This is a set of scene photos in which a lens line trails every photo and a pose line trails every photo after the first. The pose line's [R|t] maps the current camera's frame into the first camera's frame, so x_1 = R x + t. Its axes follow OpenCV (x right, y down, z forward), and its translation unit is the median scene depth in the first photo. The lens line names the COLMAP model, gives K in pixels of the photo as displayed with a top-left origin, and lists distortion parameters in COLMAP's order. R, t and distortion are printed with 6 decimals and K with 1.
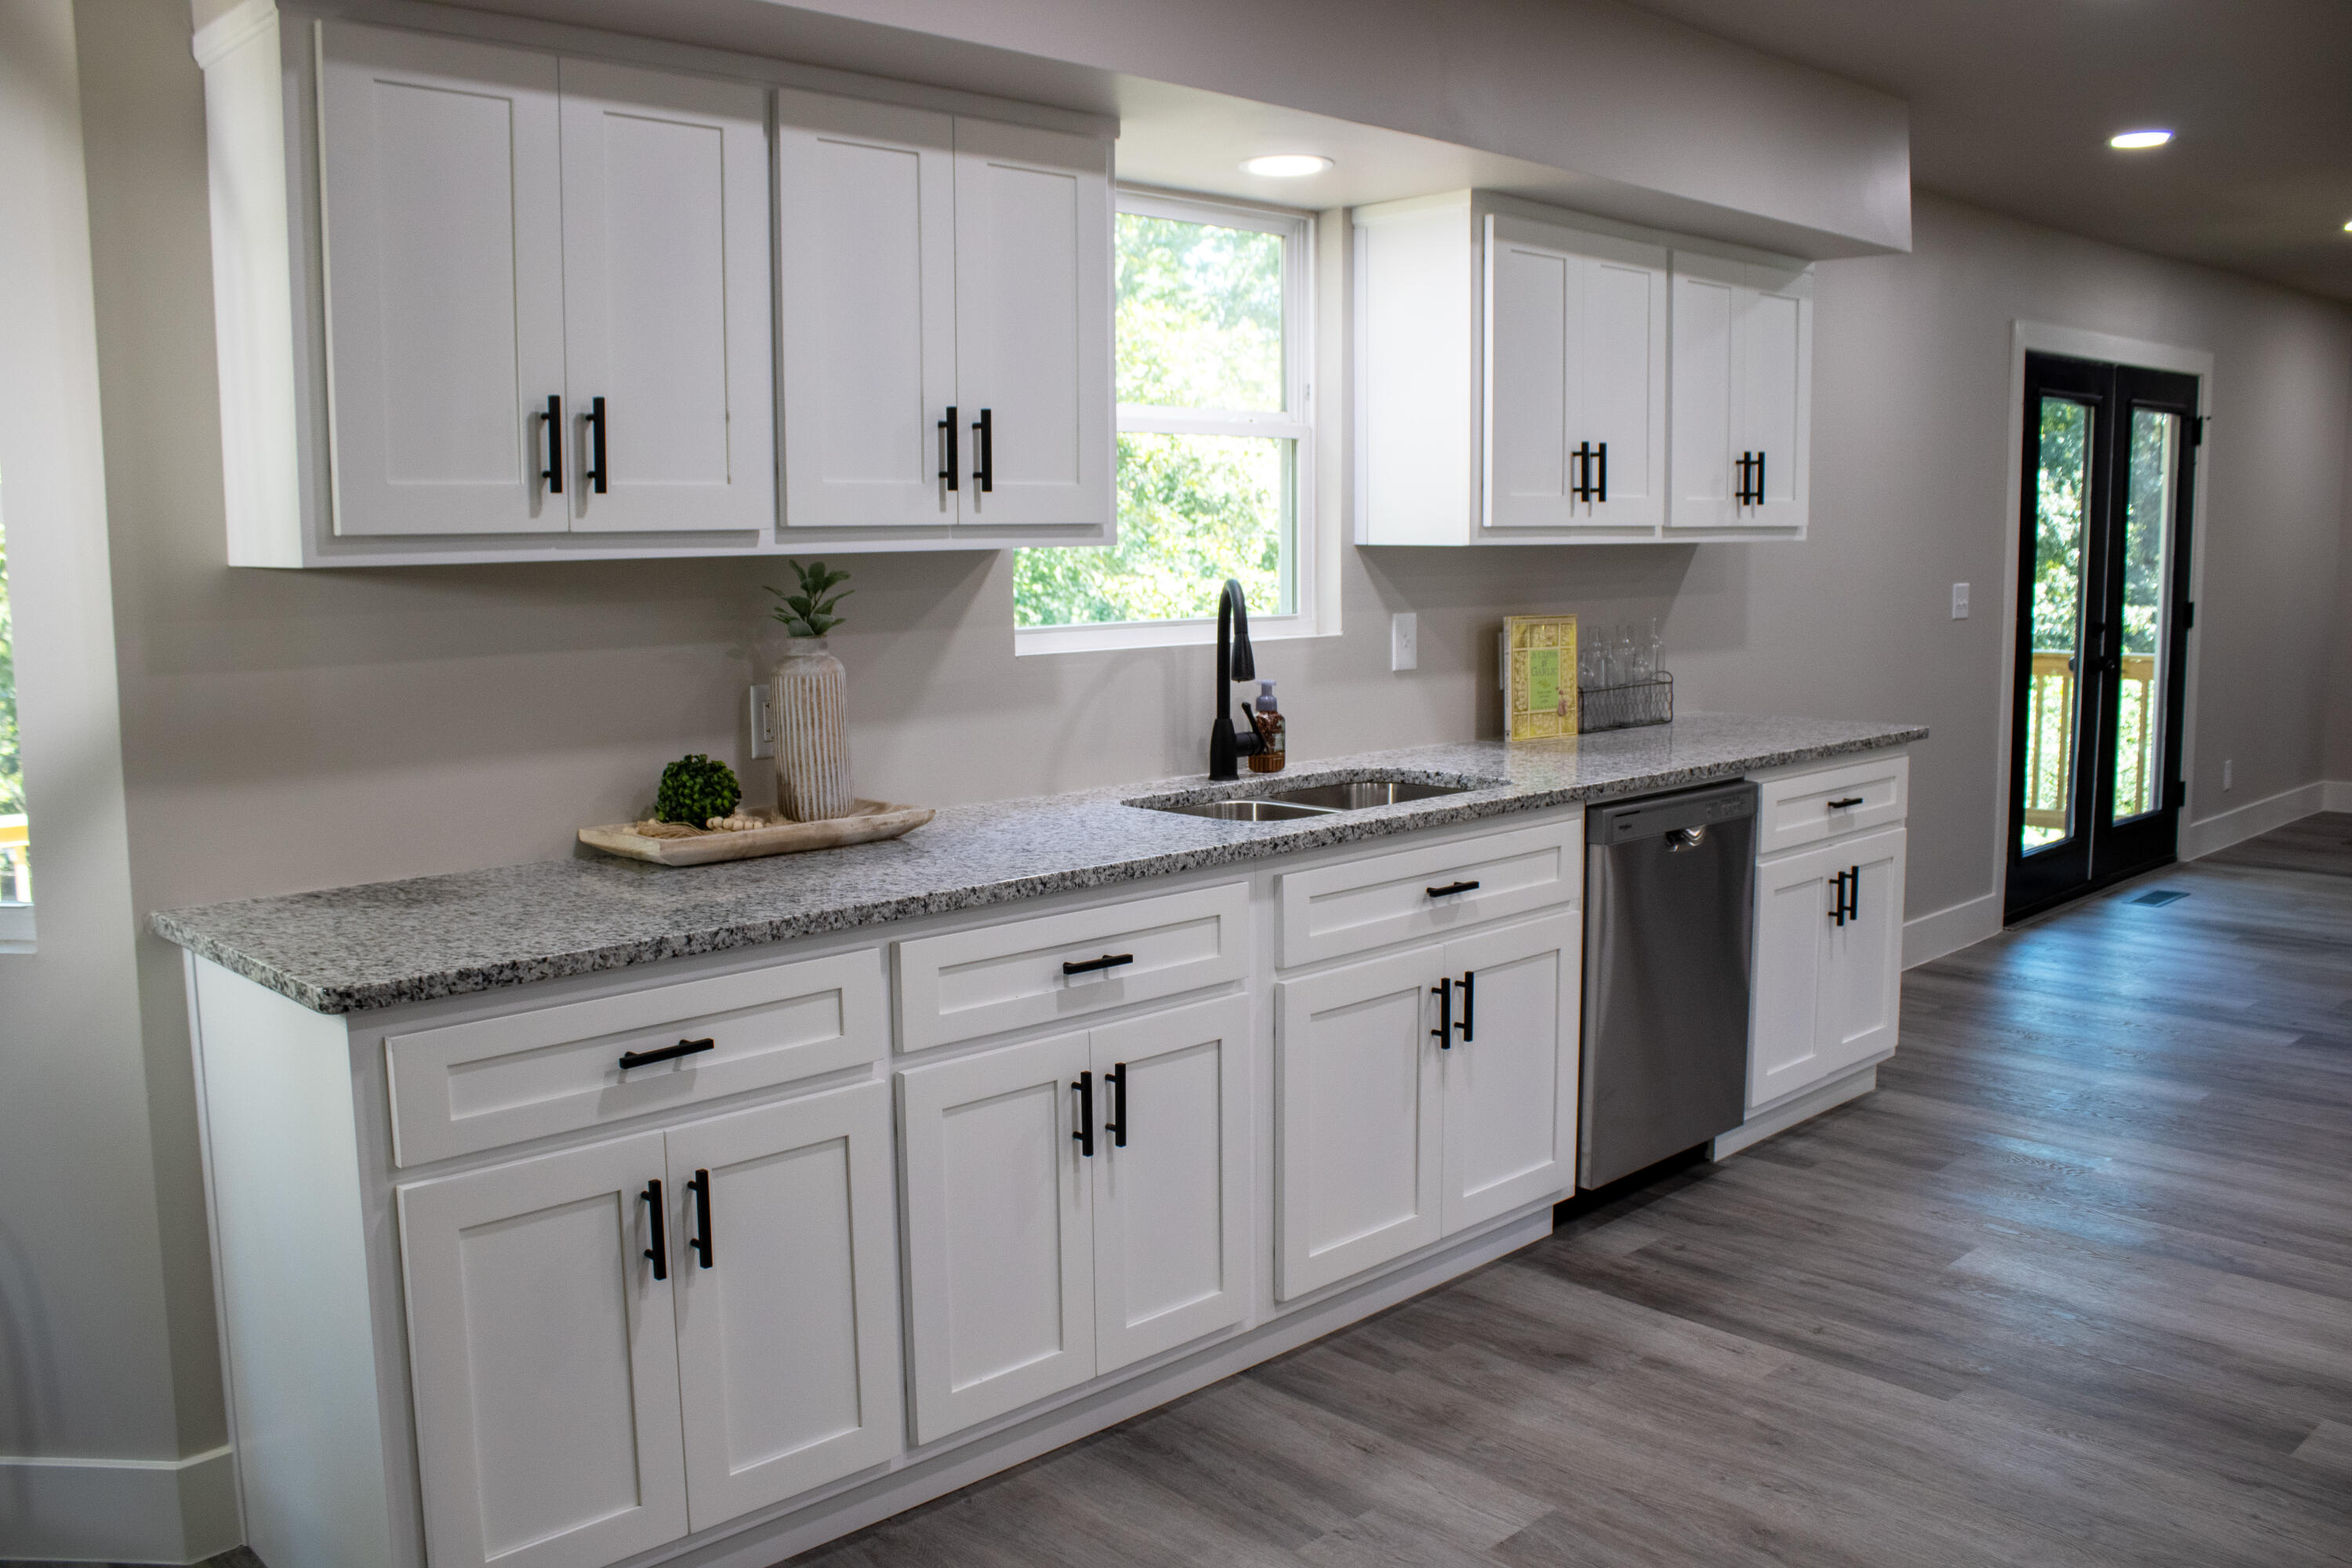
lens RADIAL K [[1960.5, 0, 1152.7], [0, 1960.5, 784.8], [0, 0, 1]] dist [-0.159603, 0.139929]
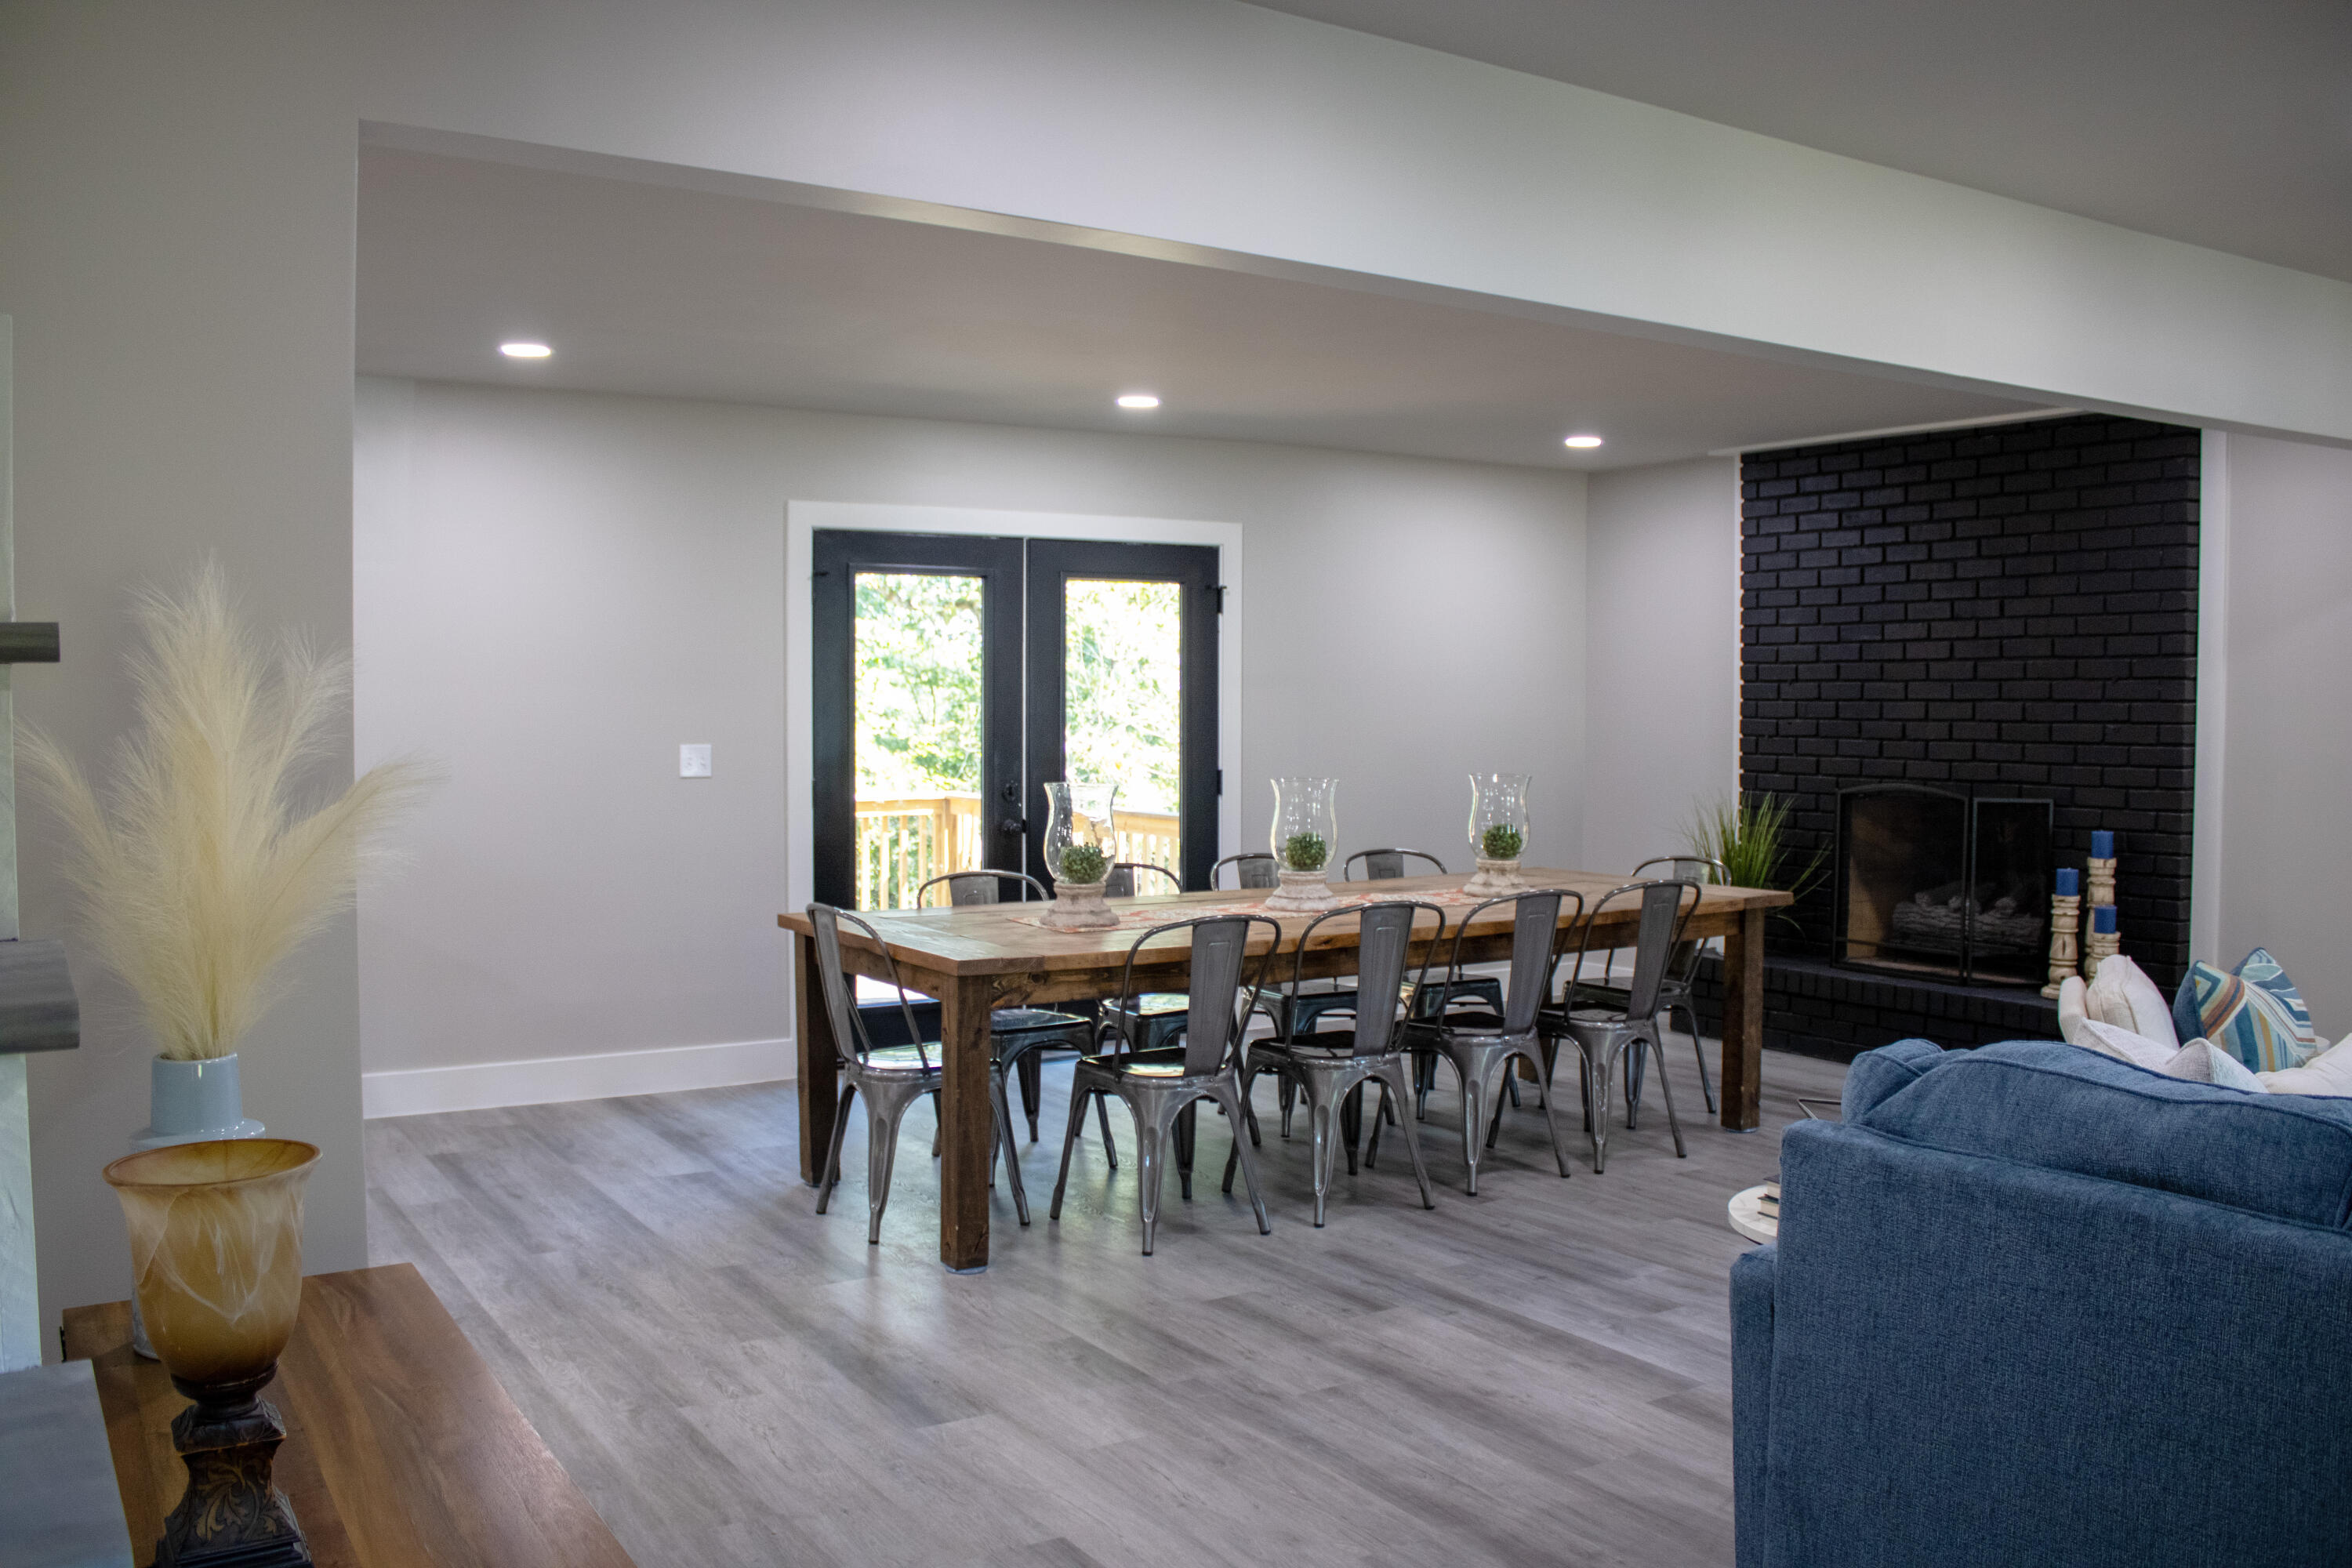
lens RADIAL K [[1960.5, 0, 1152.7], [0, 1960.5, 784.8], [0, 0, 1]] dist [-0.159603, 0.139929]
pose [[0.980018, 0.021691, -0.197721, 1.308331], [-0.038281, 0.996021, -0.080476, -0.006118], [0.195188, 0.086437, 0.976949, -0.038888]]
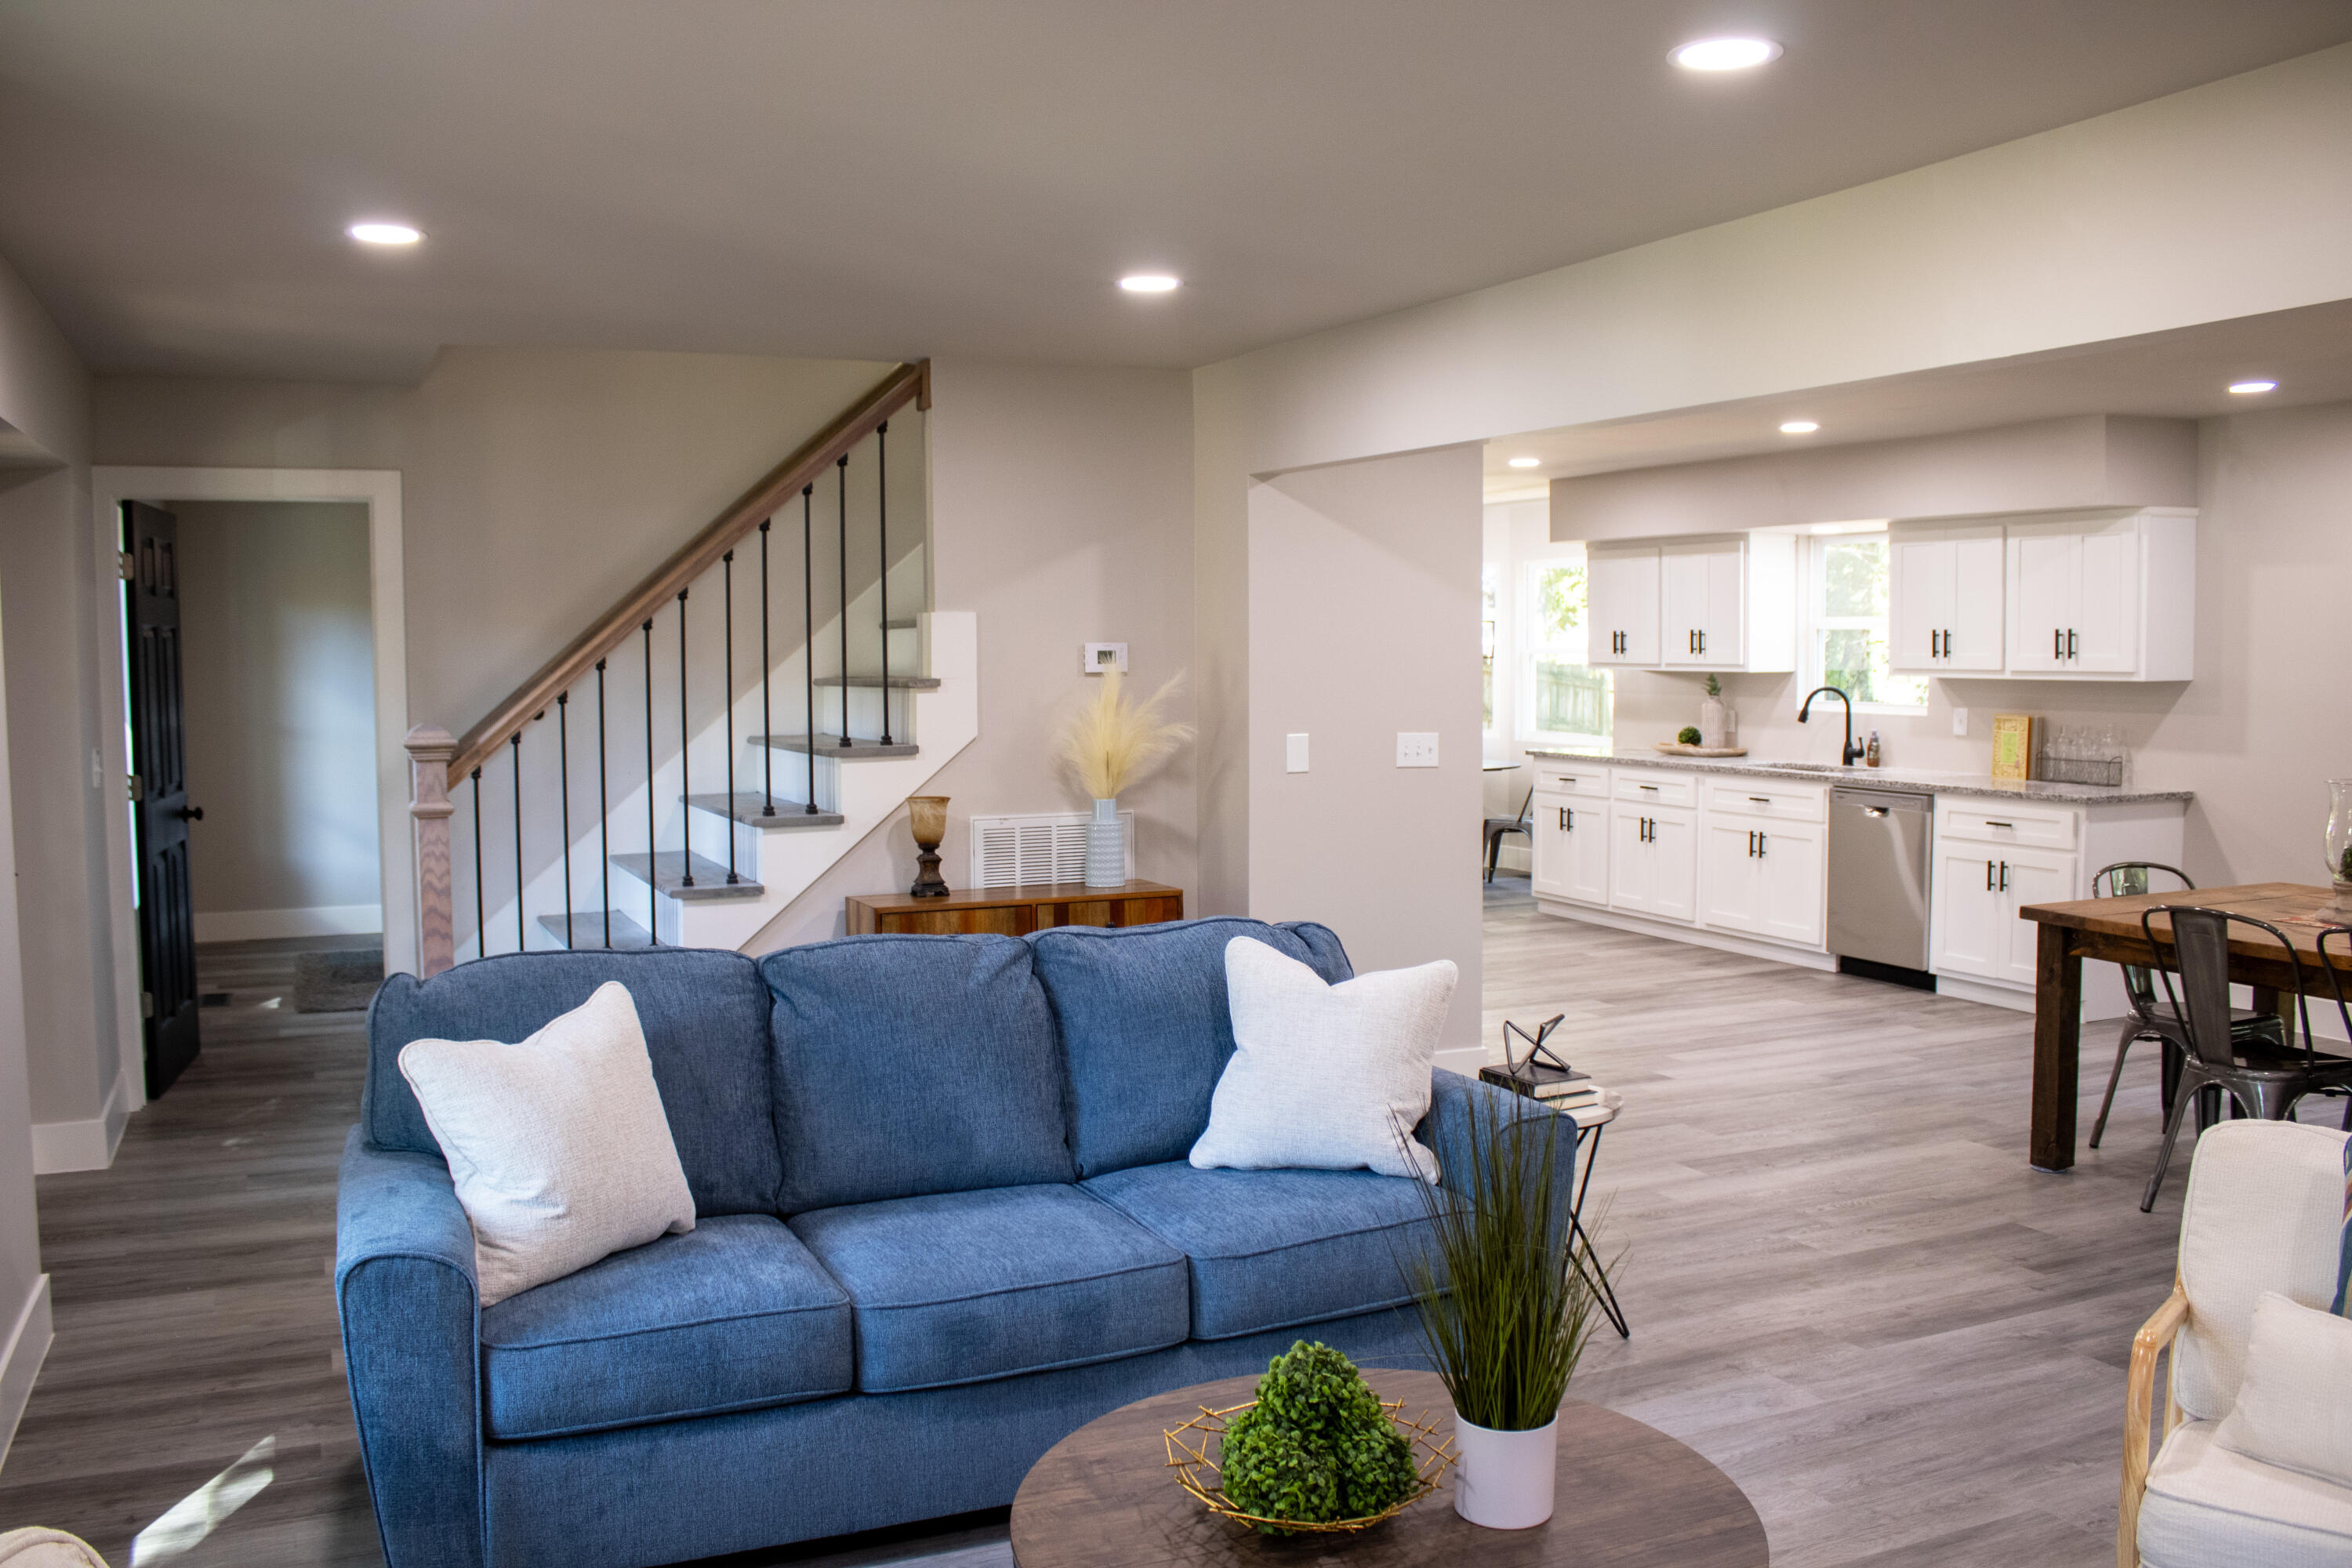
lens RADIAL K [[1960.5, 0, 1152.7], [0, 1960.5, 784.8], [0, 0, 1]] dist [-0.159603, 0.139929]
pose [[-0.328481, 0.079668, -0.941145, 2.387003], [-0.112949, 0.985973, 0.122884, -0.162958], [0.937733, 0.146666, -0.314875, 0.845537]]
